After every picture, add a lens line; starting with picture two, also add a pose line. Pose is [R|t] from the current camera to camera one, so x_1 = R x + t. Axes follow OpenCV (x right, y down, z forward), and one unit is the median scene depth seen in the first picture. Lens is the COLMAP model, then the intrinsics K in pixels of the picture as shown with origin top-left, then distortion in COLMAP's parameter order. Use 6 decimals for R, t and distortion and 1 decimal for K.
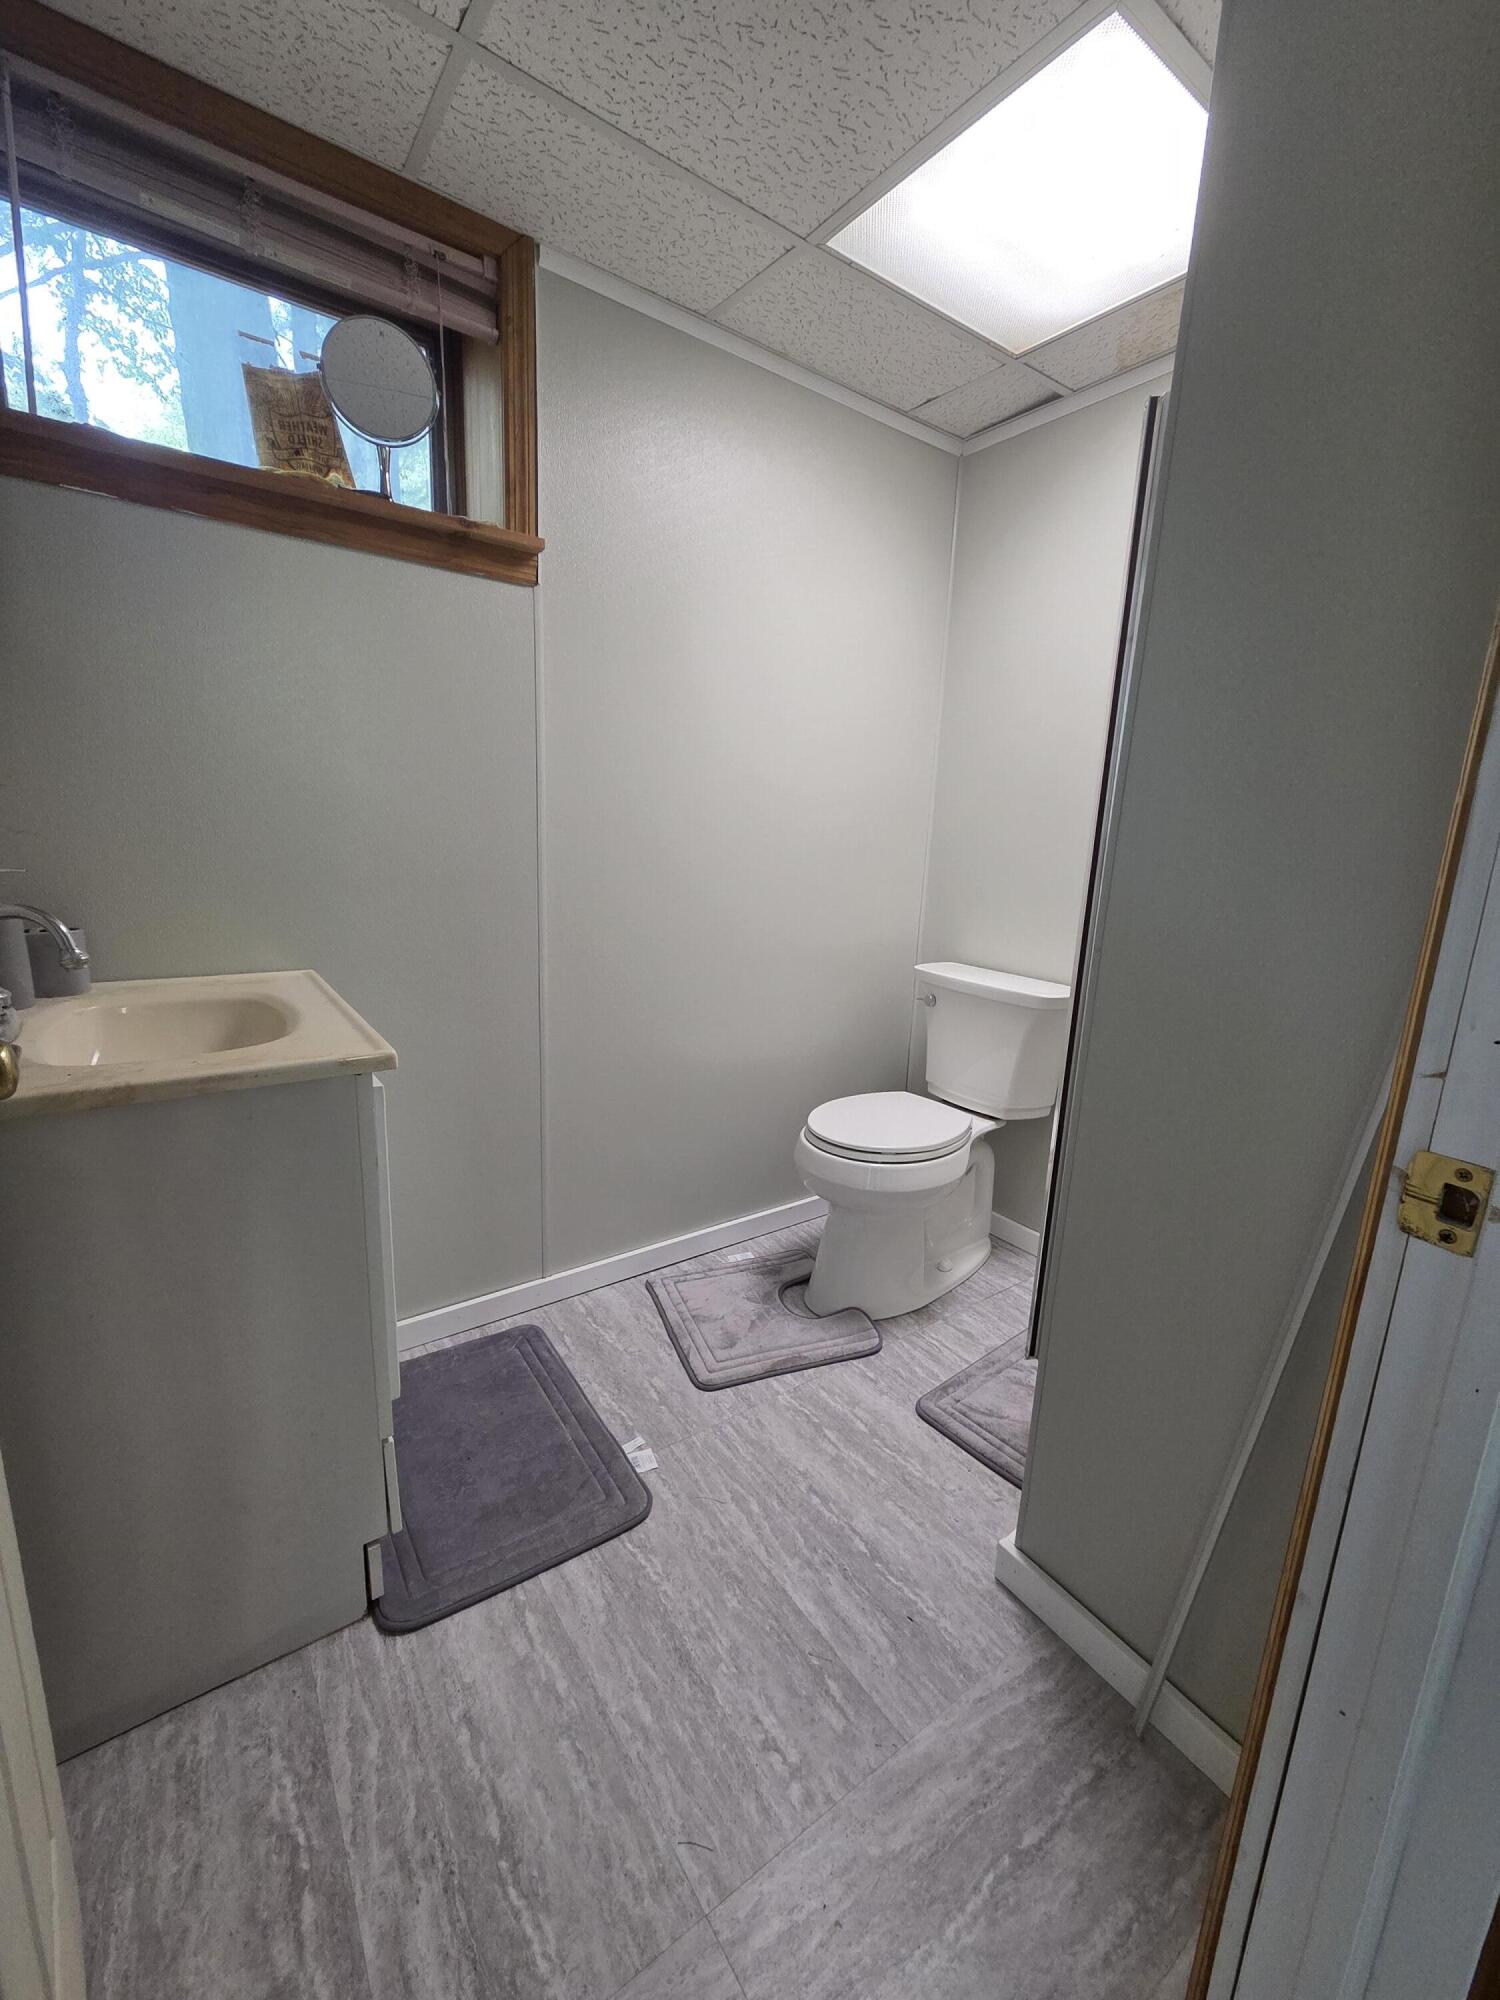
lens RADIAL K [[822.1, 0, 749.6], [0, 822.1, 1001.8], [0, 0, 1]] dist [0.015085, -0.000621]
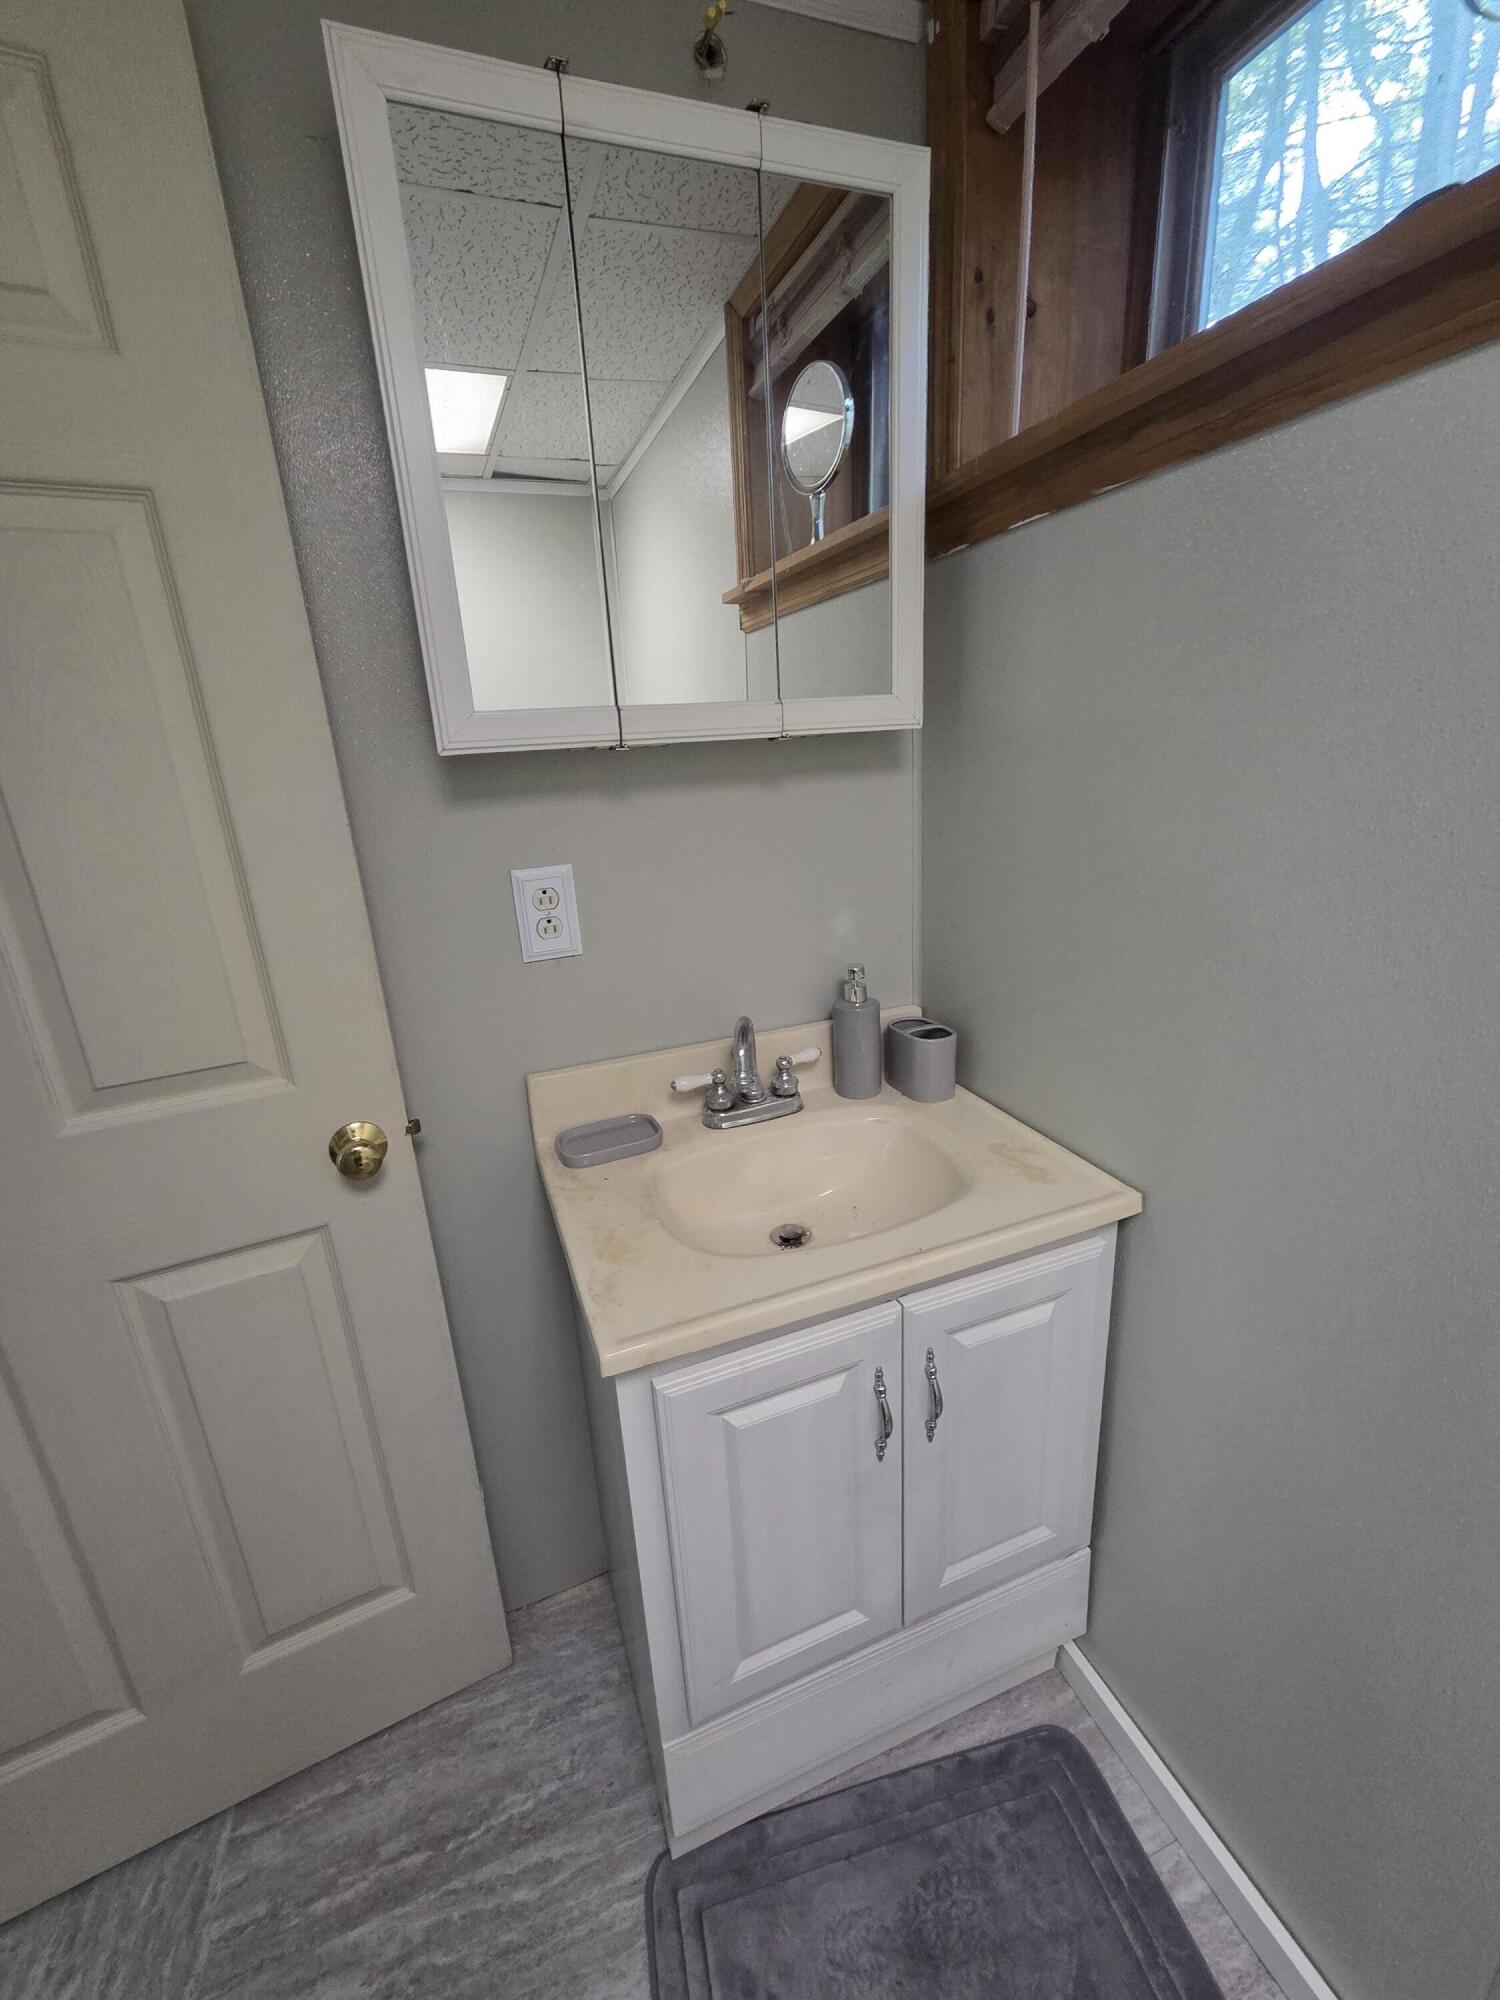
lens RADIAL K [[822.1, 0, 746.8], [0, 822.1, 1007.7], [0, 0, 1]] dist [0.015085, -0.000621]
pose [[-0.258613, 0.269761, -0.927549, 0.133989], [-0.155451, 0.936078, 0.315584, -0.494535], [0.953391, 0.225803, -0.200148, 1.264484]]
